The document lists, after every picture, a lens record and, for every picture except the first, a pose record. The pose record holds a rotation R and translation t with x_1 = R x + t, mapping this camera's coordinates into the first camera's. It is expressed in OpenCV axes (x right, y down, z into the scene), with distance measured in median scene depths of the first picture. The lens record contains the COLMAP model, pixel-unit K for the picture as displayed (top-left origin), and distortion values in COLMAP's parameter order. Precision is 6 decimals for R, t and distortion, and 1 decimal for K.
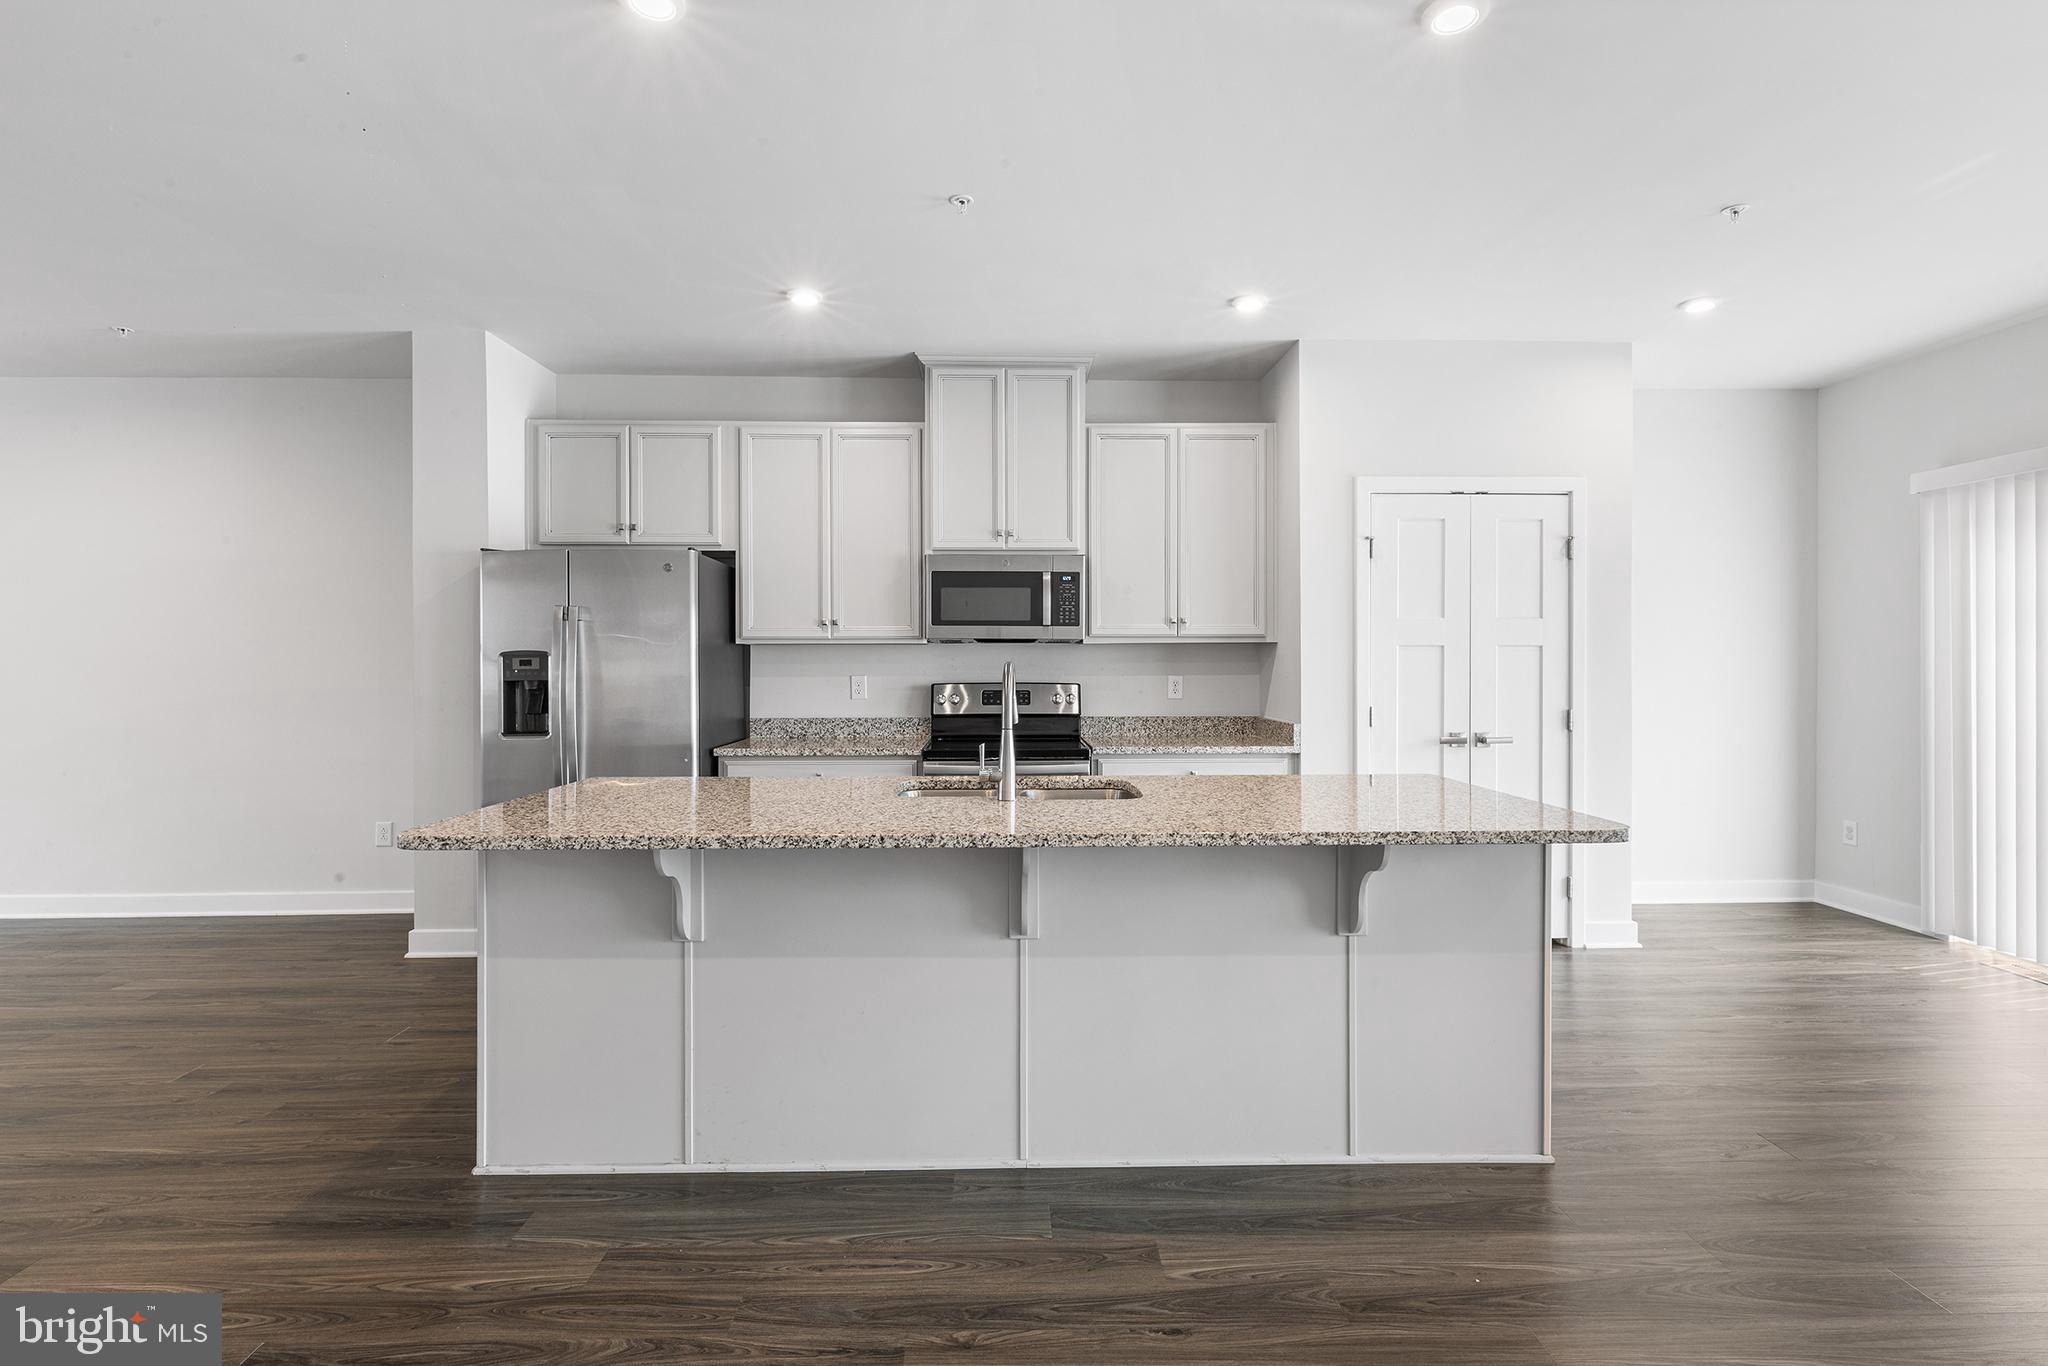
lens RADIAL K [[956.0, 0, 1023.0], [0, 956.0, 668.3], [0, 0, 1]] dist [0.004594, 0.000350]
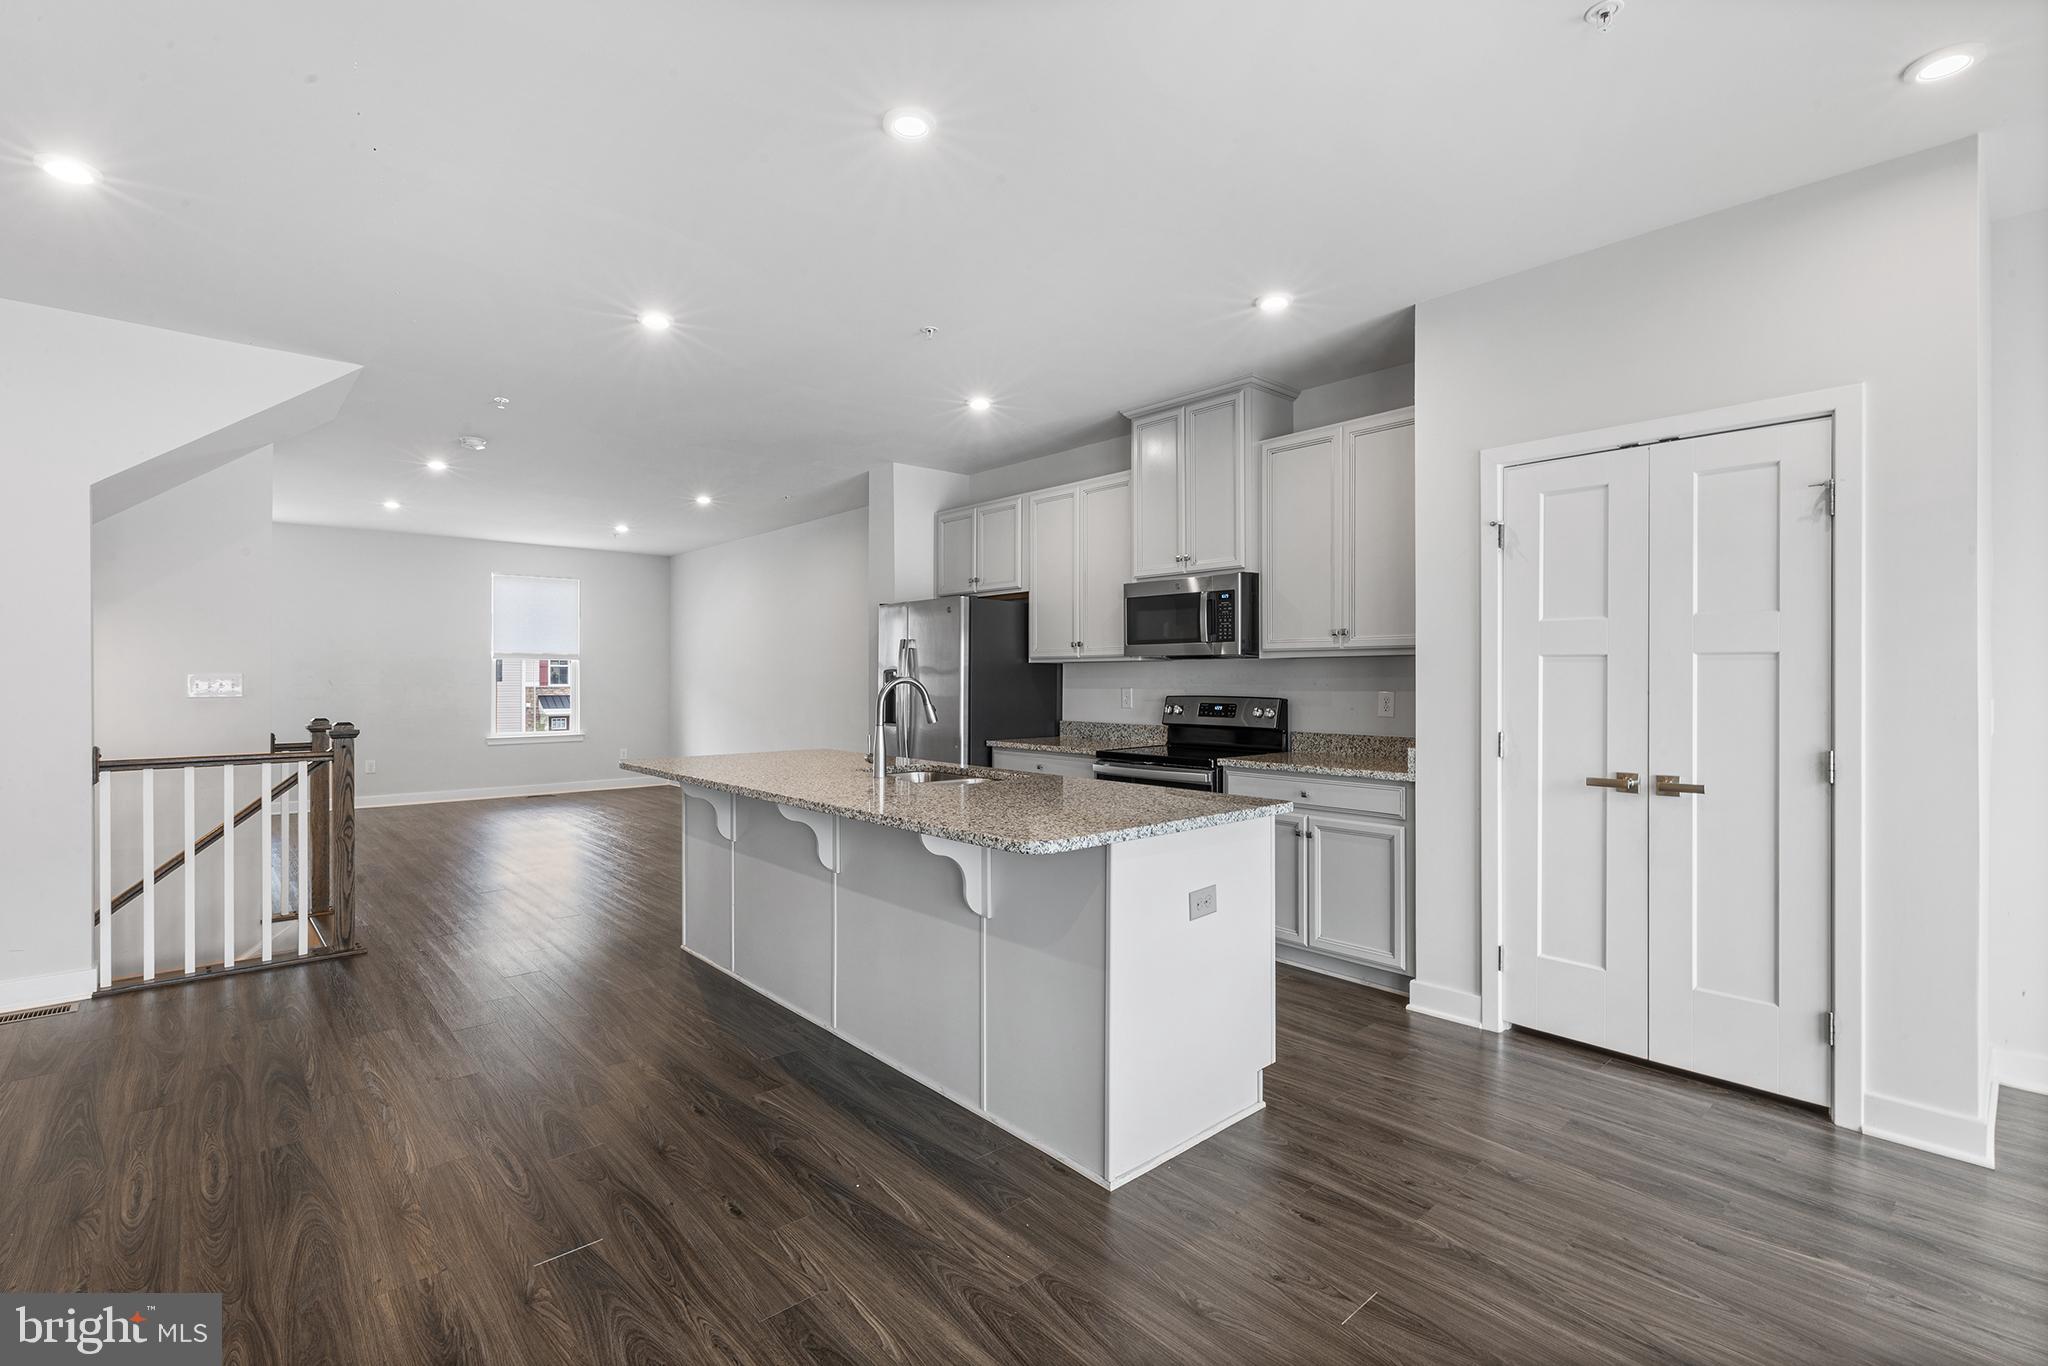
lens RADIAL K [[929.9, 0, 1024.0], [0, 929.9, 683.0], [0, 0, 1]] dist [0.003229, -0.000123]
pose [[0.645061, 0.005687, -0.764110, 0.687743], [-0.005758, 0.999980, 0.002582, -0.000941], [0.764109, 0.002734, 0.645081, 0.182378]]
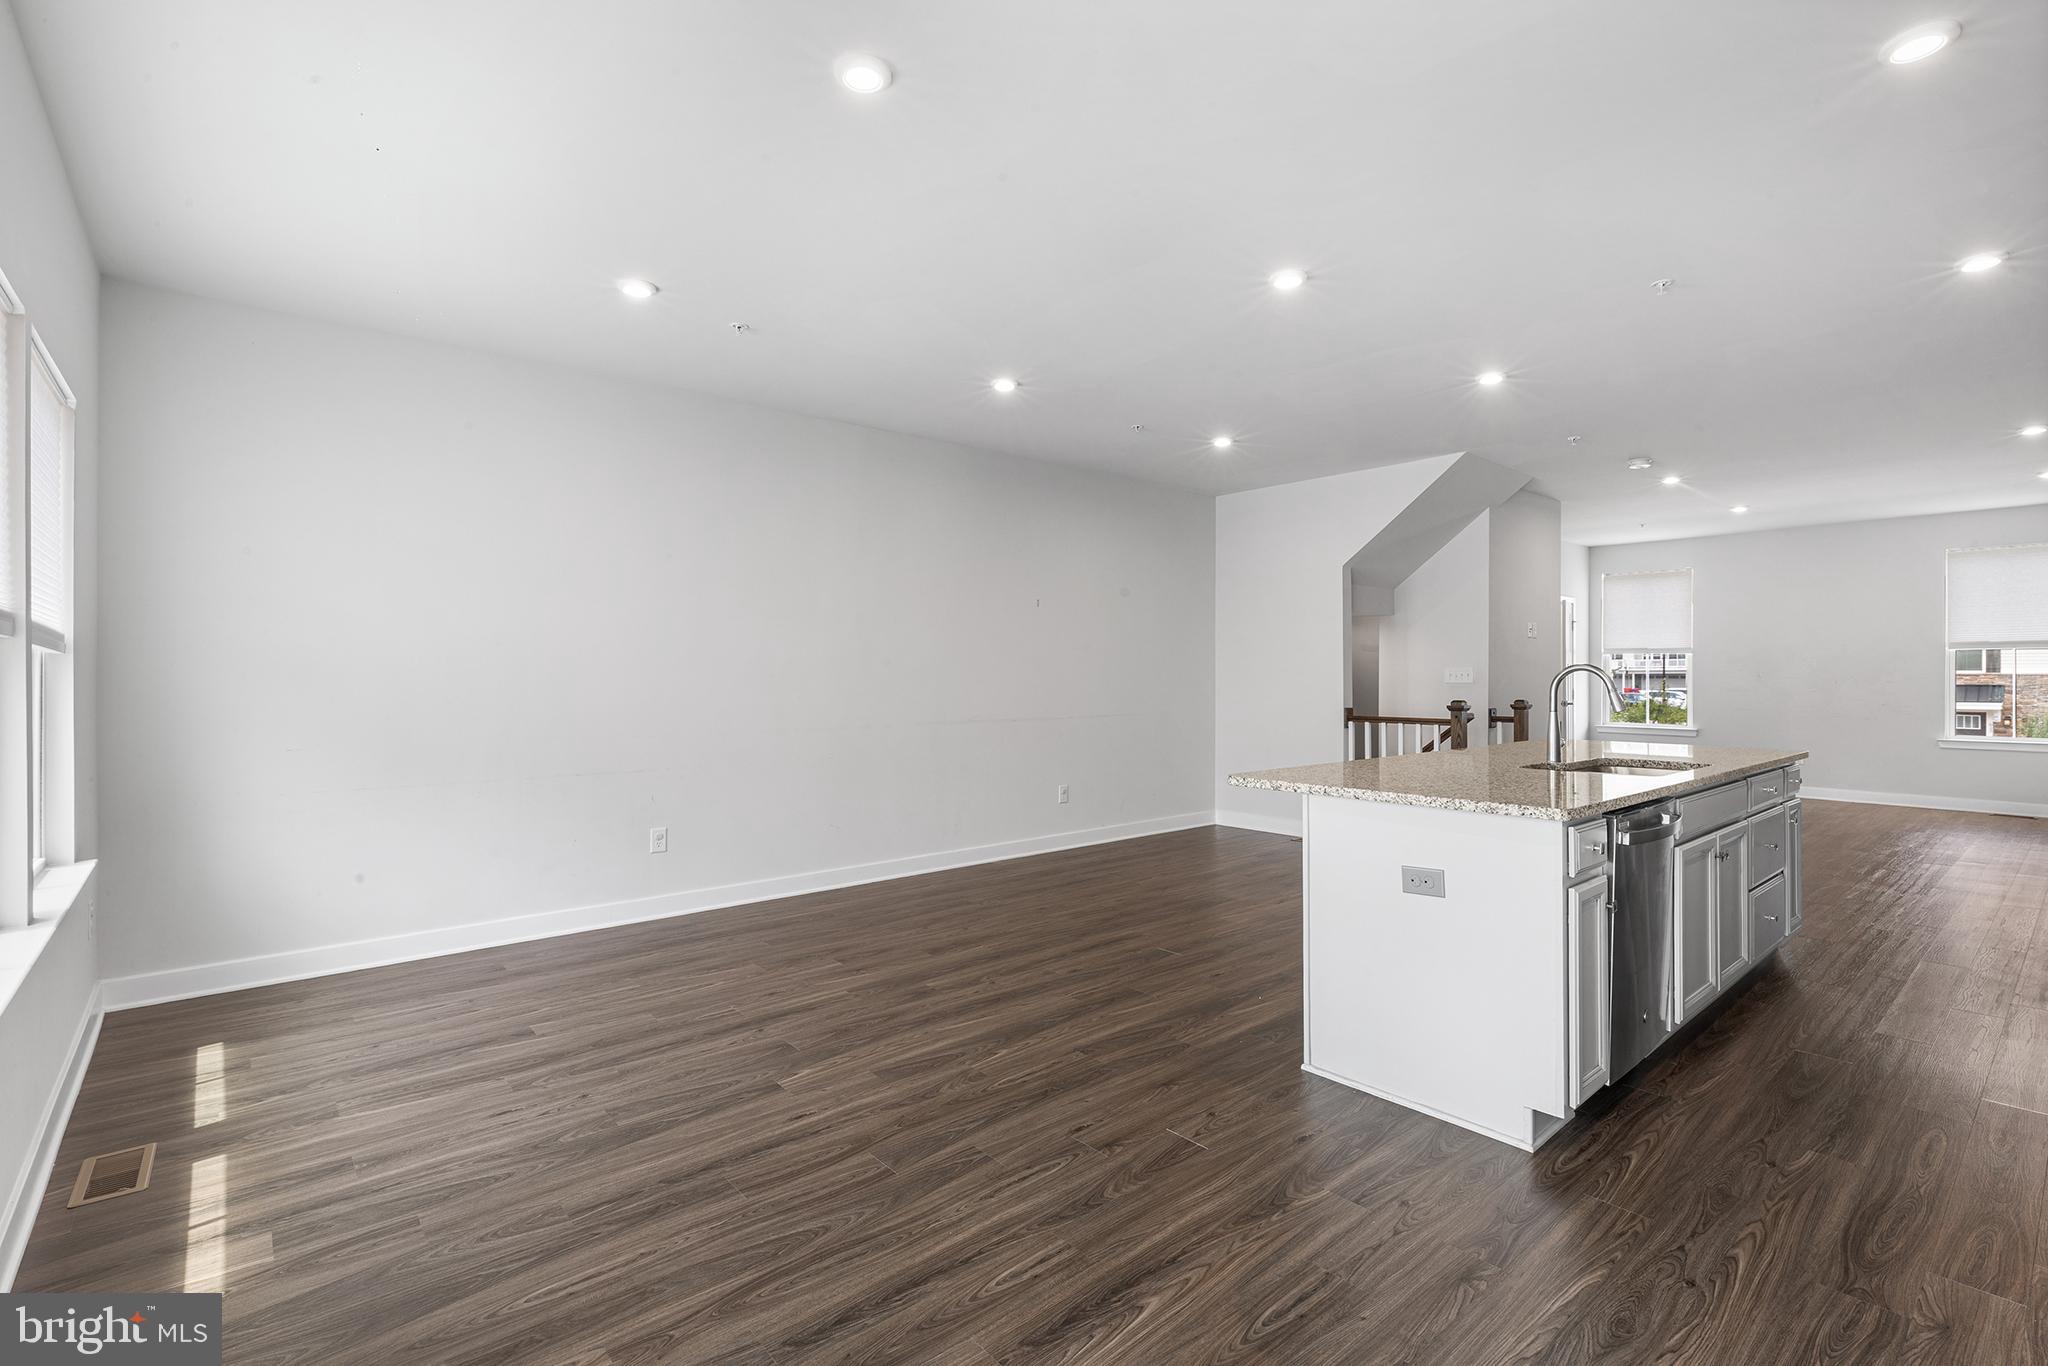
lens RADIAL K [[929.1, 0, 1016.9], [0, 929.1, 668.7], [0, 0, 1]] dist [0.000791, -0.000251]
pose [[-0.781561, -0.003681, -0.623819, 0.899163], [-0.004600, 0.999989, -0.000139, 0.001754], [0.623812, 0.002761, -0.781569, 0.966372]]
